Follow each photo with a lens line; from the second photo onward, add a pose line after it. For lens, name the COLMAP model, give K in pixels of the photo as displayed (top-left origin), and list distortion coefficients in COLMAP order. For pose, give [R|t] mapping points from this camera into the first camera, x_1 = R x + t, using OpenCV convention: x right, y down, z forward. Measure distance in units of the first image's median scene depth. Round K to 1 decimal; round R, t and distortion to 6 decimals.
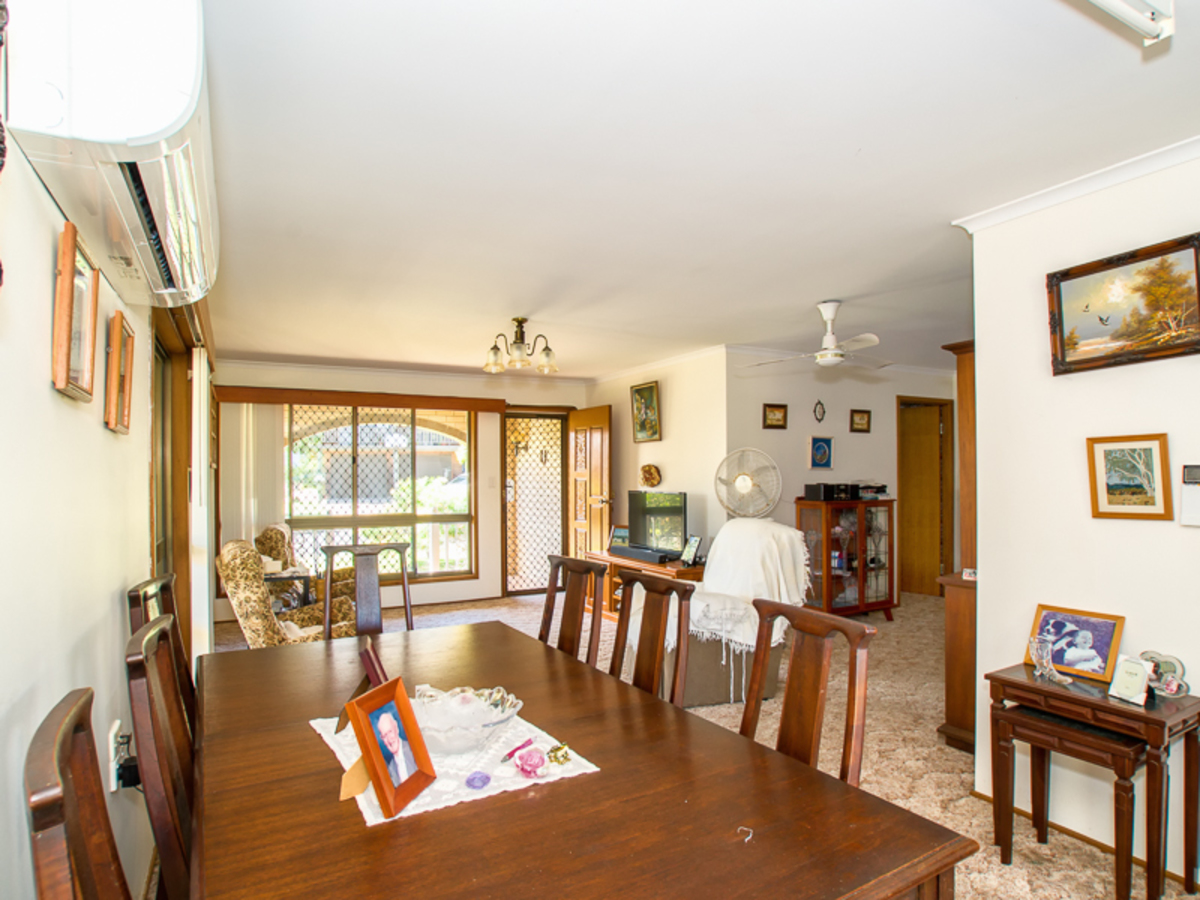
lens RADIAL K [[654.6, 0, 601.3], [0, 654.6, 458.2], [0, 0, 1]] dist [-0.025145, 0.000491]
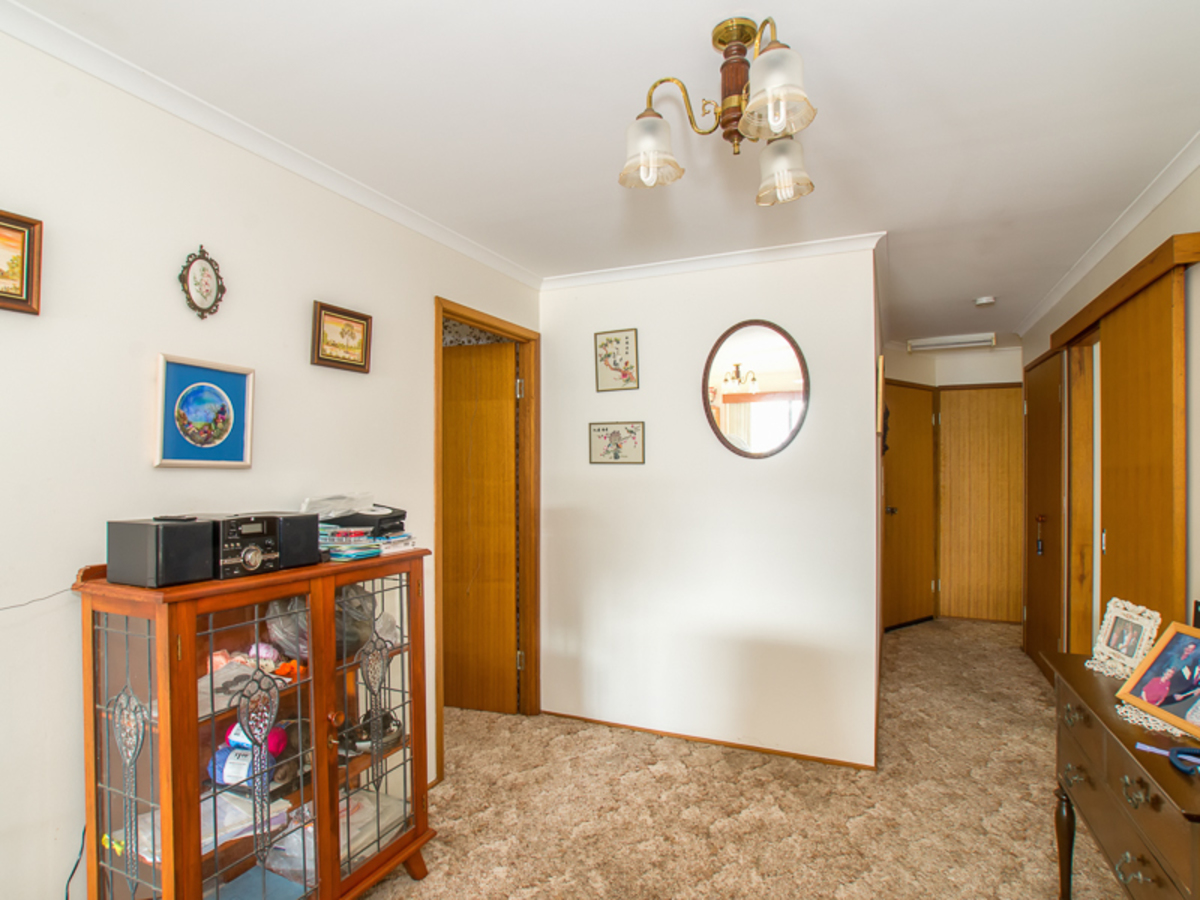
lens RADIAL K [[654.6, 0, 610.7], [0, 654.6, 477.0], [0, 0, 1]] dist [-0.025145, 0.000491]
pose [[0.778778, -0.008414, 0.627243, 0.282826], [-0.009936, 0.999619, 0.025746, 0.011736], [-0.627221, -0.026283, 0.778398, 0.611118]]
